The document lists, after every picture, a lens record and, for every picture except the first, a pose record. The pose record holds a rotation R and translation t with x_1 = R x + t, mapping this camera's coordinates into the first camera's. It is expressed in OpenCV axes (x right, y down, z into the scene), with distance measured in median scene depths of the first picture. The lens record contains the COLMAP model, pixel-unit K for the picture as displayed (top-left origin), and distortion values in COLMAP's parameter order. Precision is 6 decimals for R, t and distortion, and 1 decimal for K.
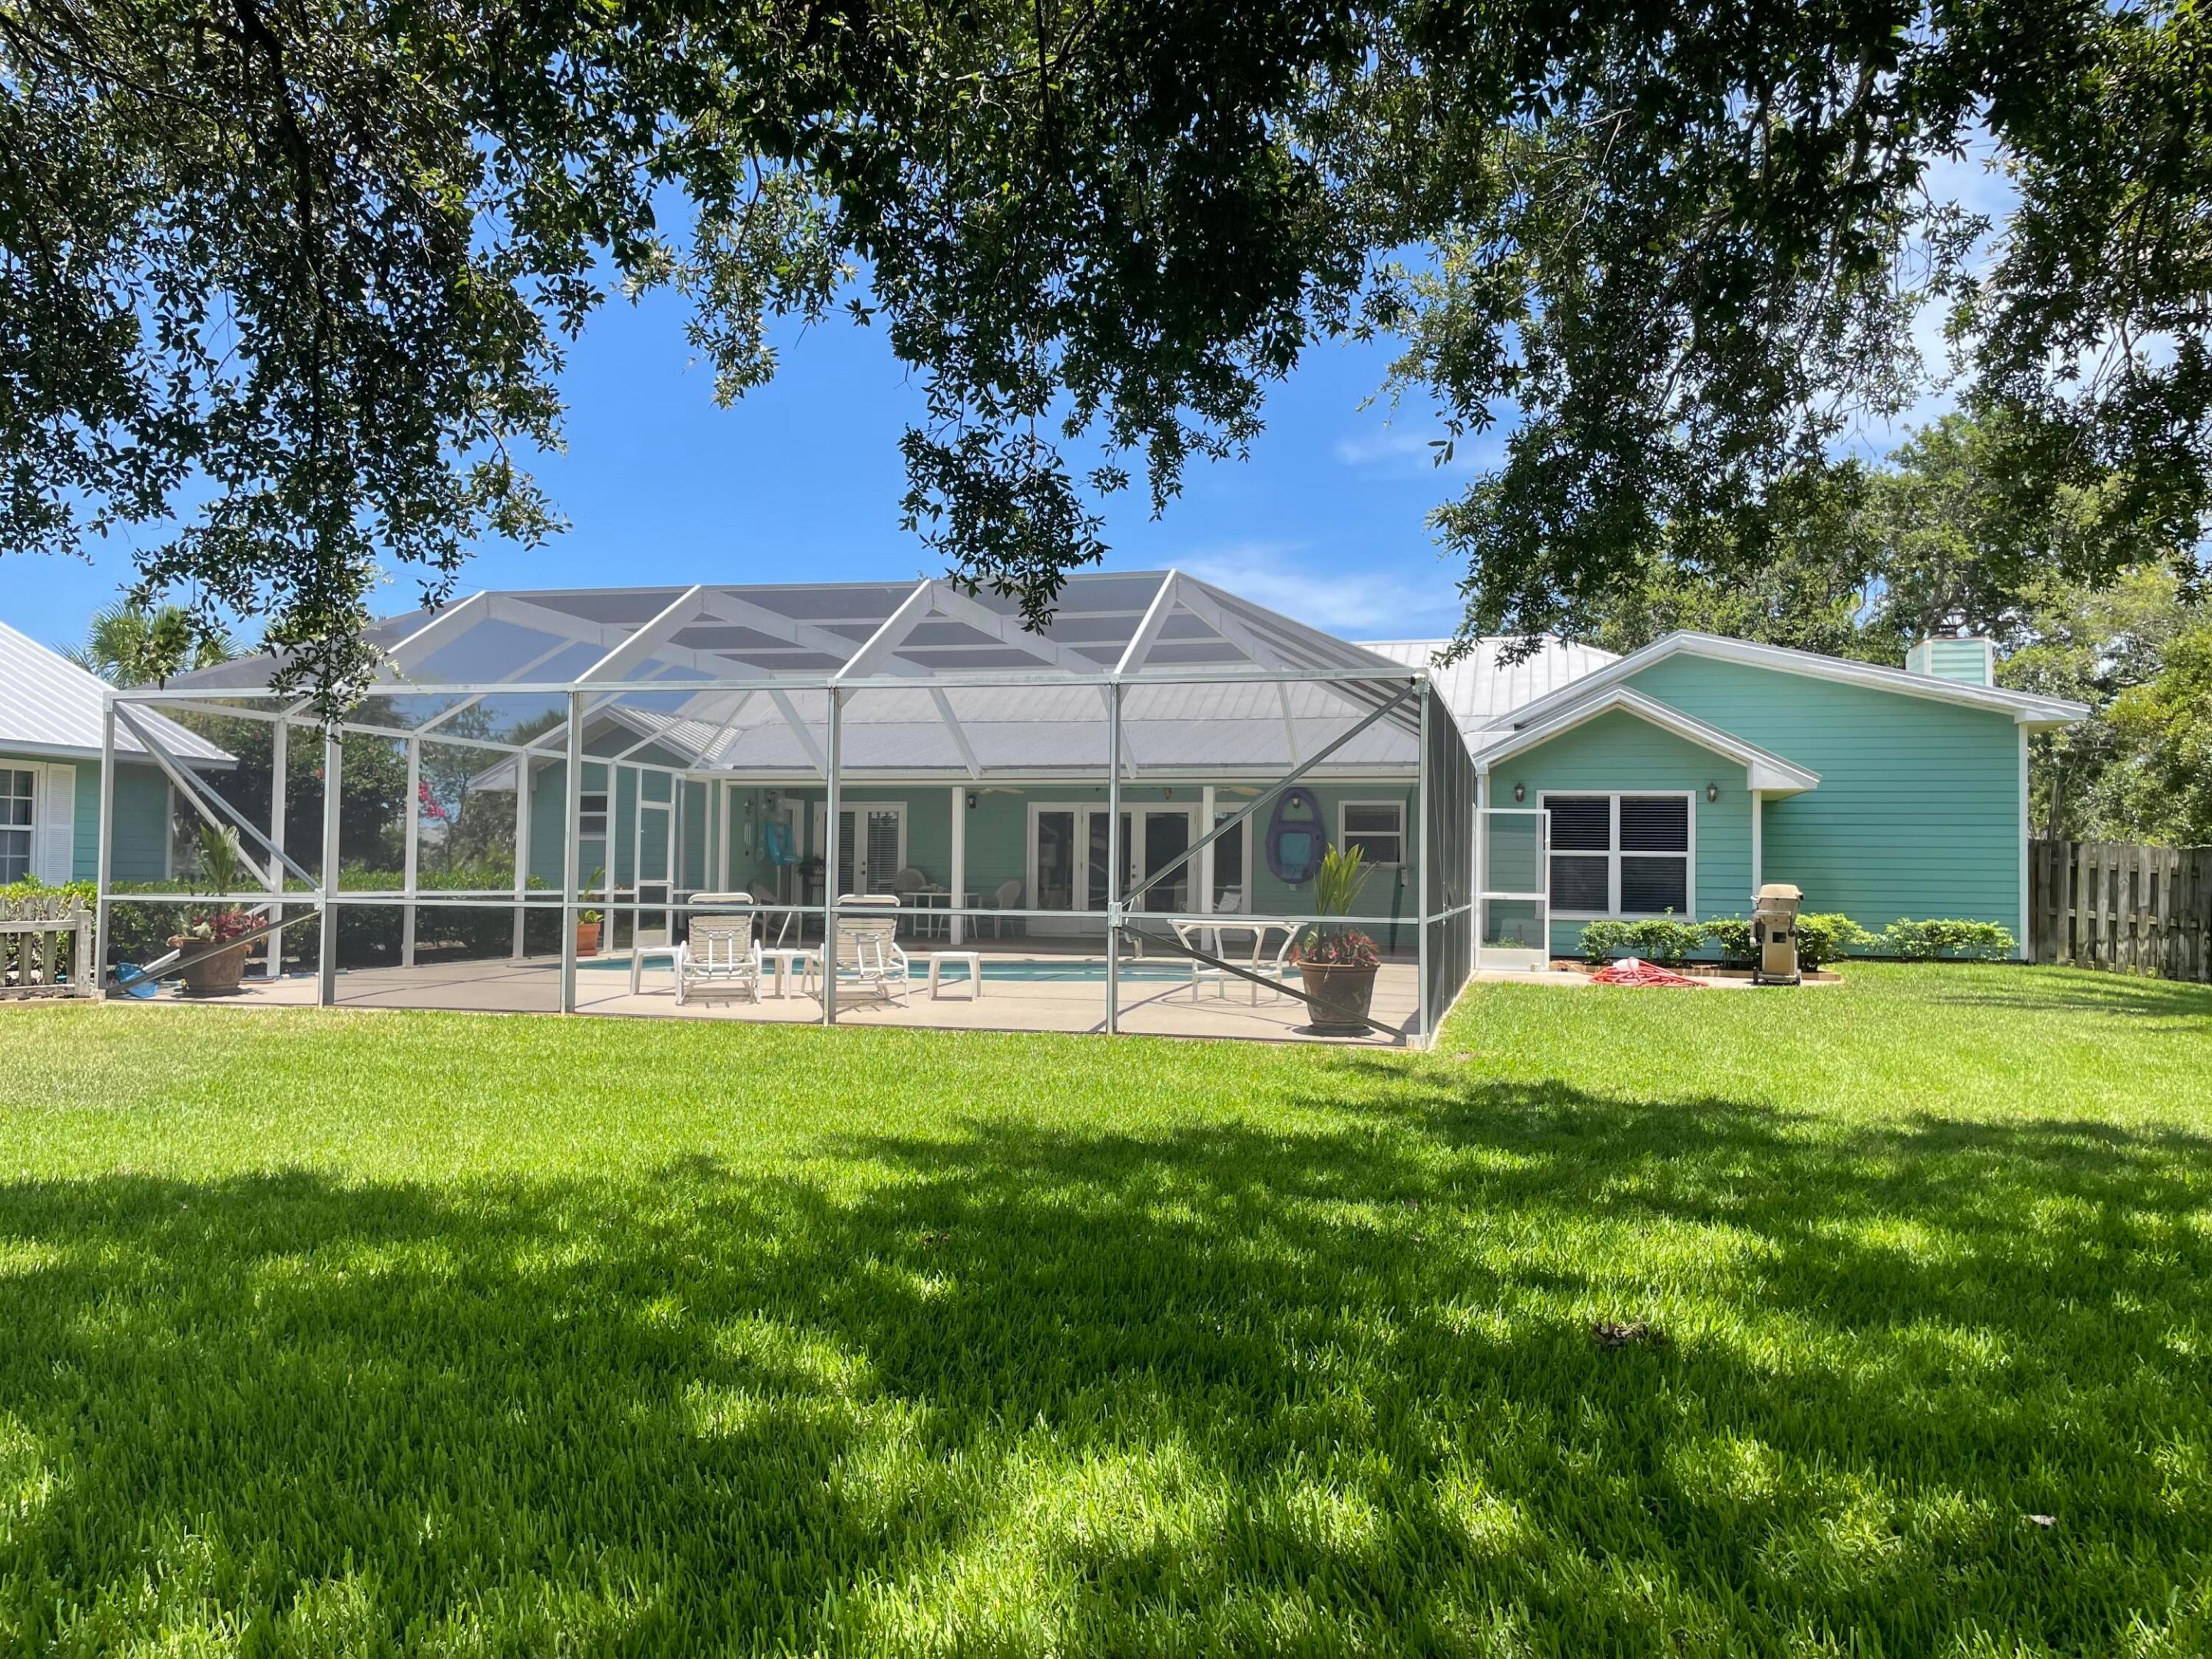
lens RADIAL K [[1636.2, 0, 1107.9], [0, 1636.2, 830.5], [0, 0, 1]] dist [-0.003120, -0.018248]
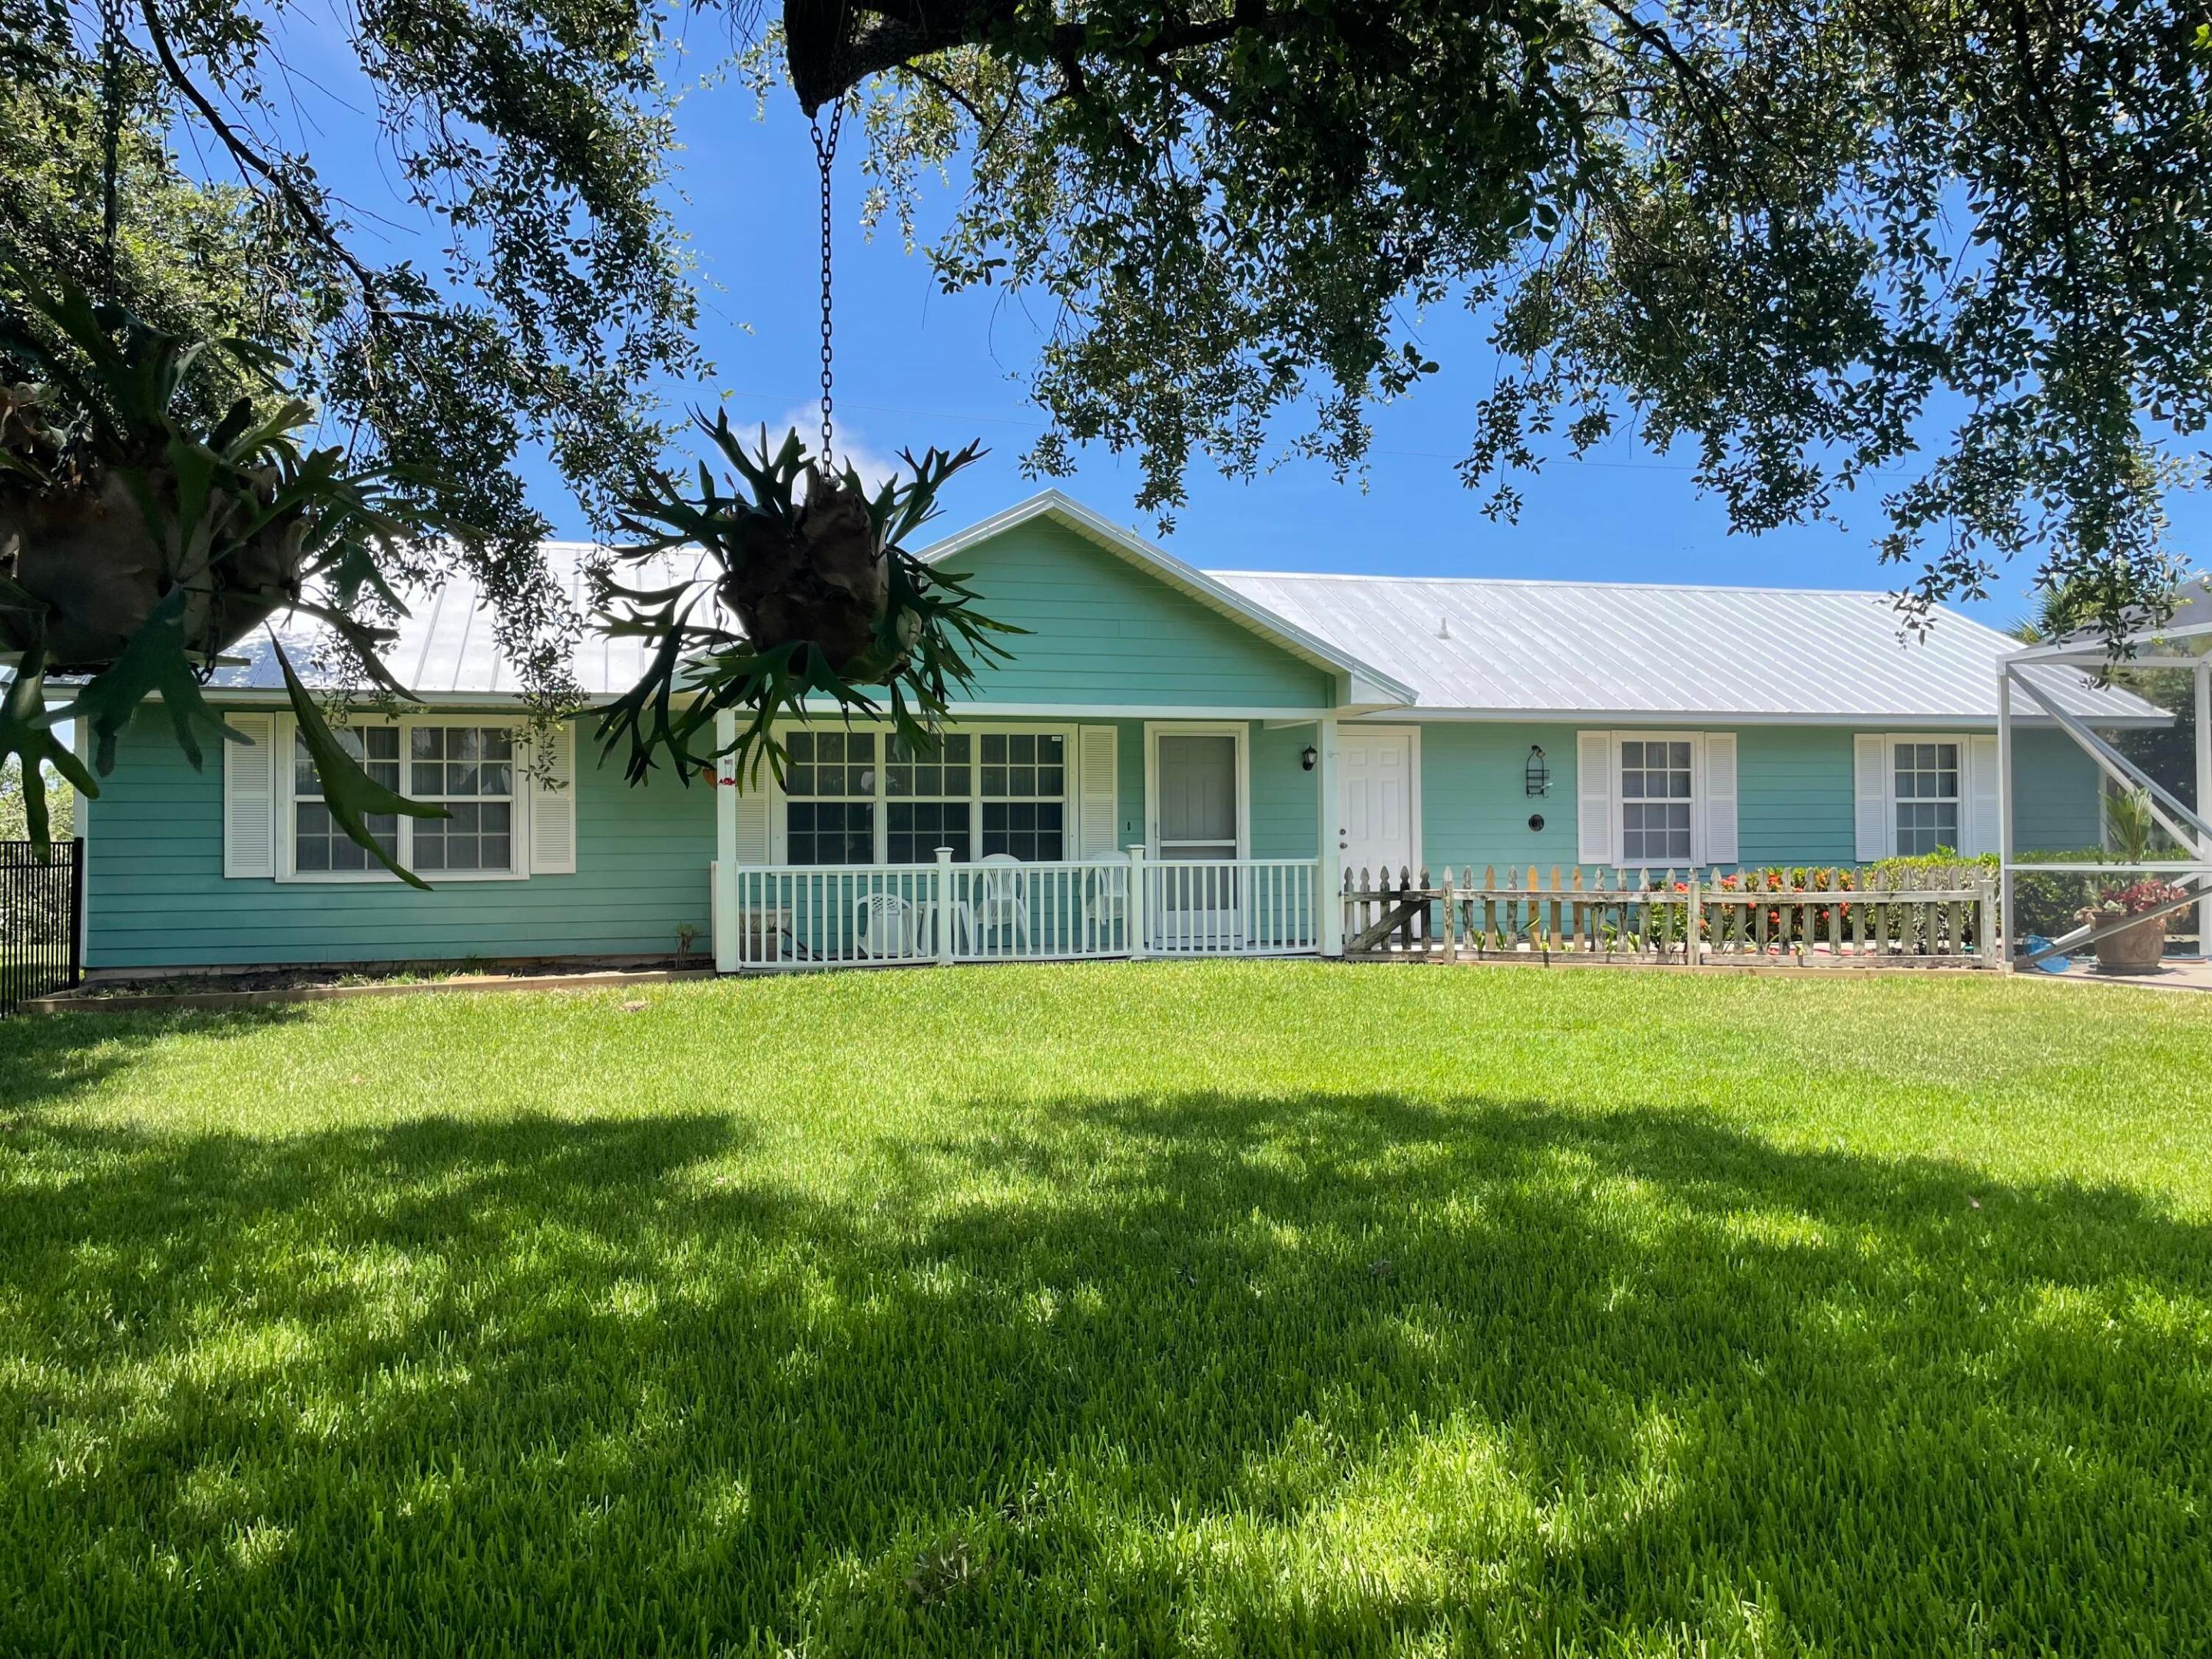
lens RADIAL K [[1636.2, 0, 1072.2], [0, 1636.2, 889.1], [0, 0, 1]] dist [-0.003120, -0.018248]
pose [[0.444516, 0.011944, -0.895691, 0.028554], [0.037526, 0.998785, 0.031942, 0.004105], [0.894984, -0.047810, 0.443528, 0.171708]]
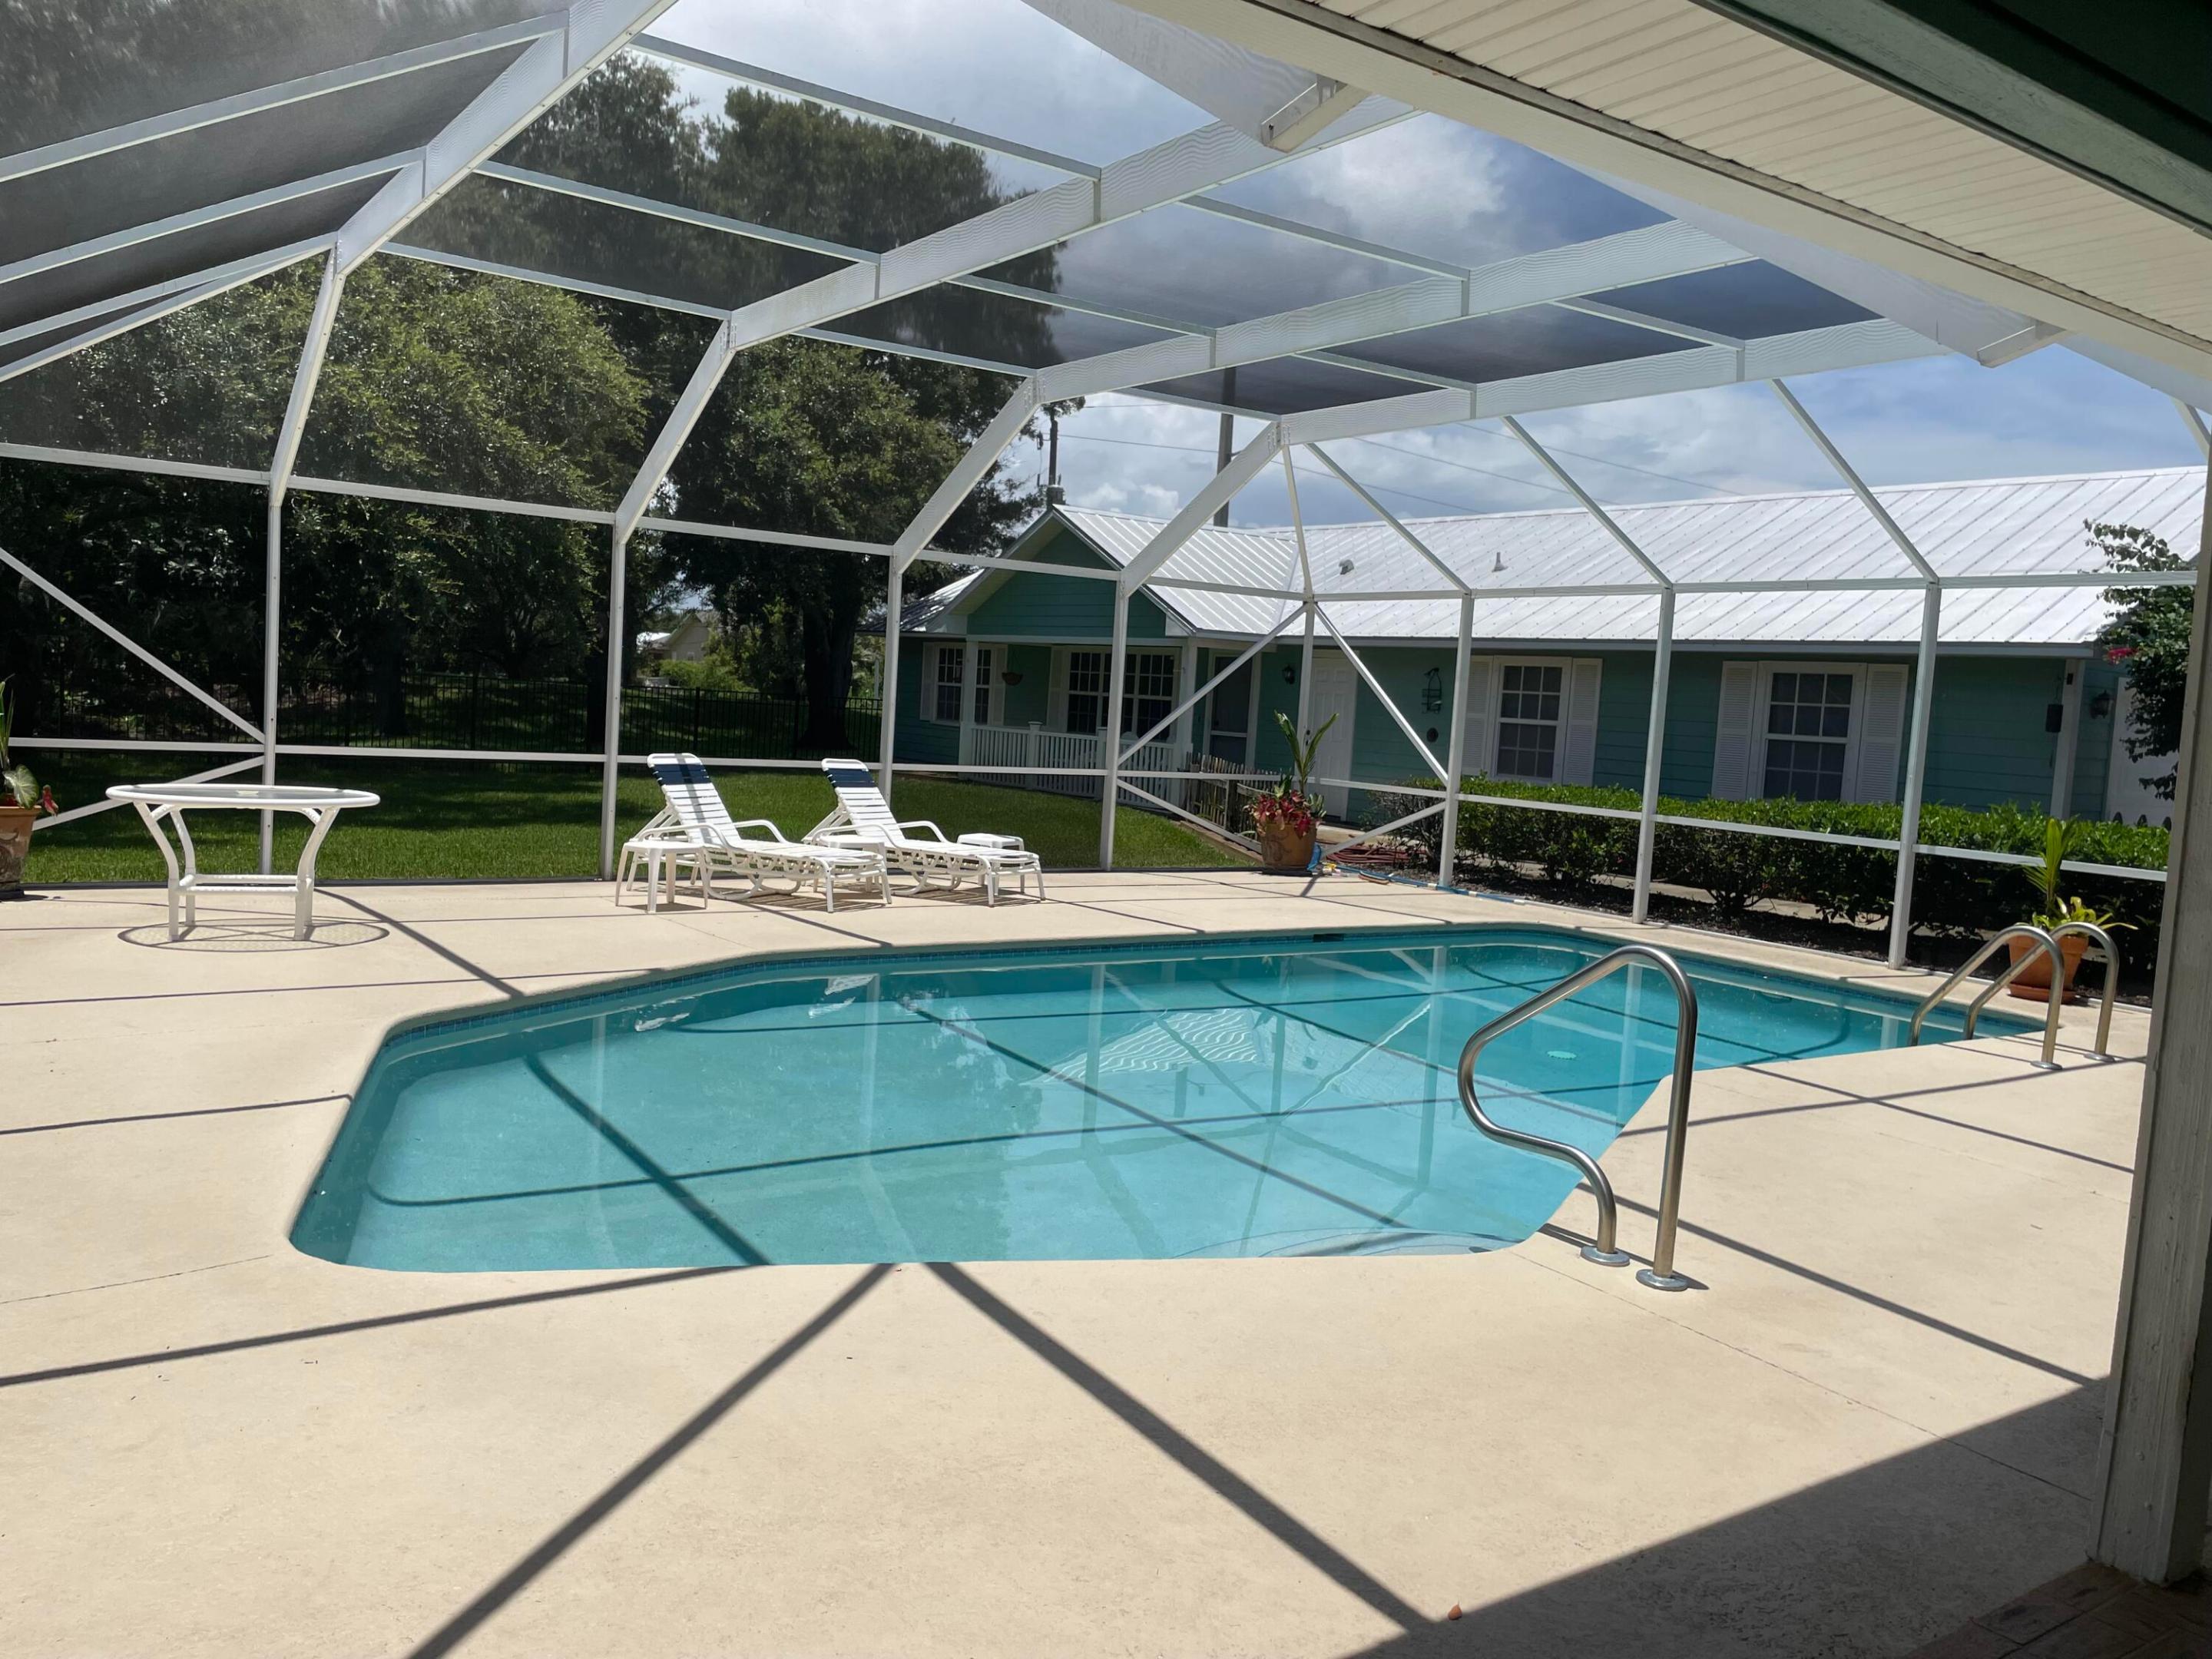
lens RADIAL K [[1636.2, 0, 1106.2], [0, 1636.2, 828.1], [0, 0, 1]] dist [-0.003120, -0.018248]
pose [[-0.664389, -0.016894, -0.747196, 0.182834], [-0.066427, 0.997123, 0.036520, 0.030510], [0.744429, 0.073898, -0.663600, 1.029723]]
